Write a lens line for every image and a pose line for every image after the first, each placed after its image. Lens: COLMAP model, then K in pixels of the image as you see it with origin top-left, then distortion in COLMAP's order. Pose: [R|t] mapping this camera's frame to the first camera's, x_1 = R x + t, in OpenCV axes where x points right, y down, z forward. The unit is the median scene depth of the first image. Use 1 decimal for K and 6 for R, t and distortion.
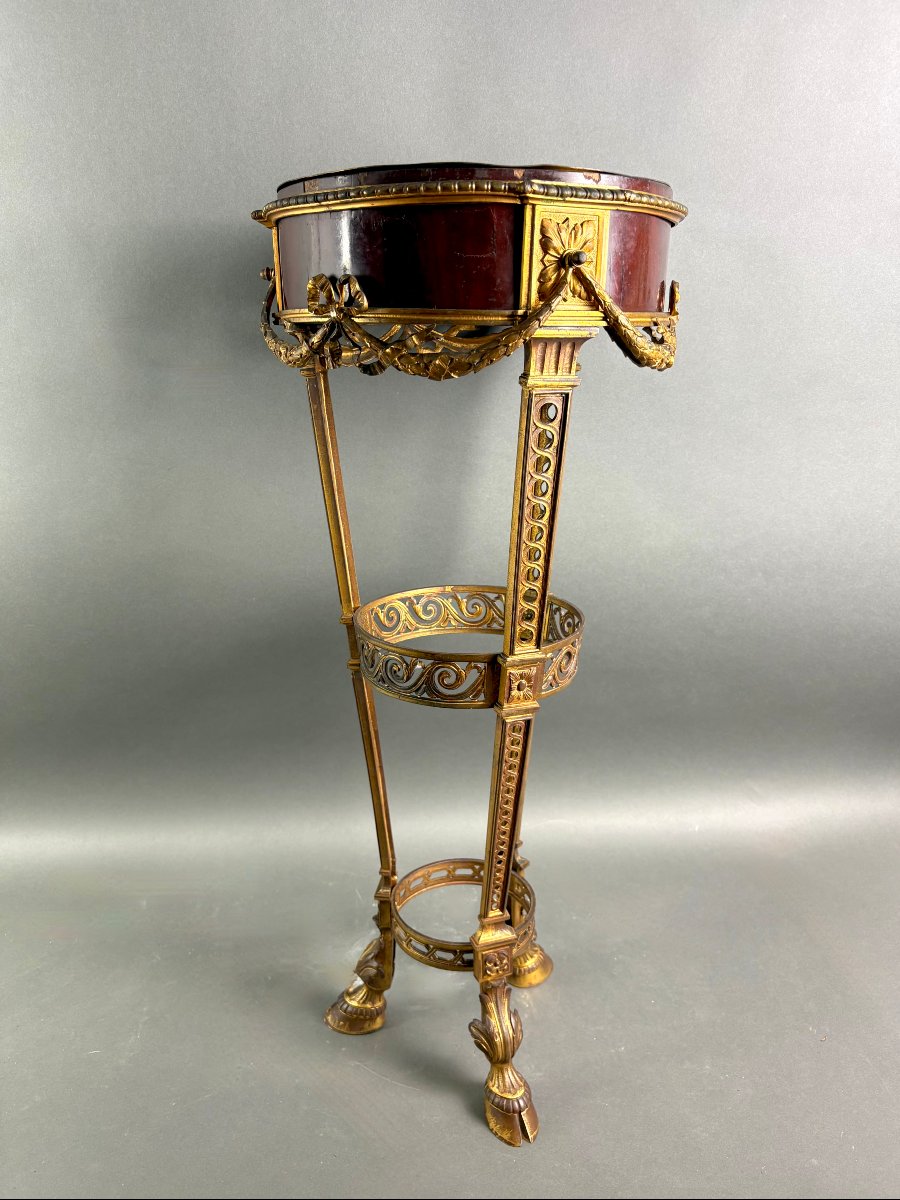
lens RADIAL K [[870.6, 0, 451.3], [0, 870.6, 577.0], [0, 0, 1]] dist [-0.009836, -0.002291]
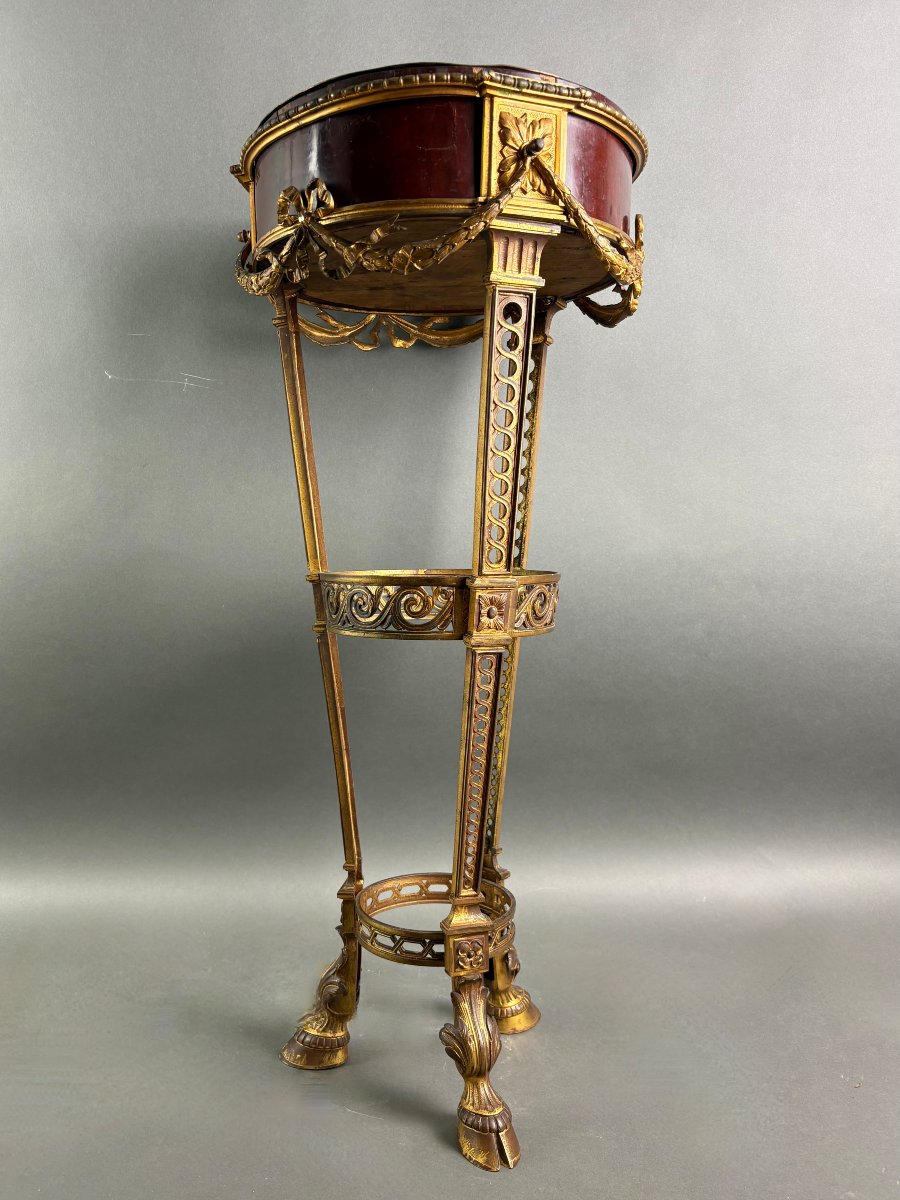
lens RADIAL K [[920.0, 0, 412.4], [0, 920.0, 728.8], [0, 0, 1]] dist [-0.004310, -0.001960]
pose [[0.998699, -0.000315, -0.050988, 0.041225], [-0.008643, 0.984467, -0.175357, 0.385623], [0.050251, 0.175570, 0.983184, 0.030018]]
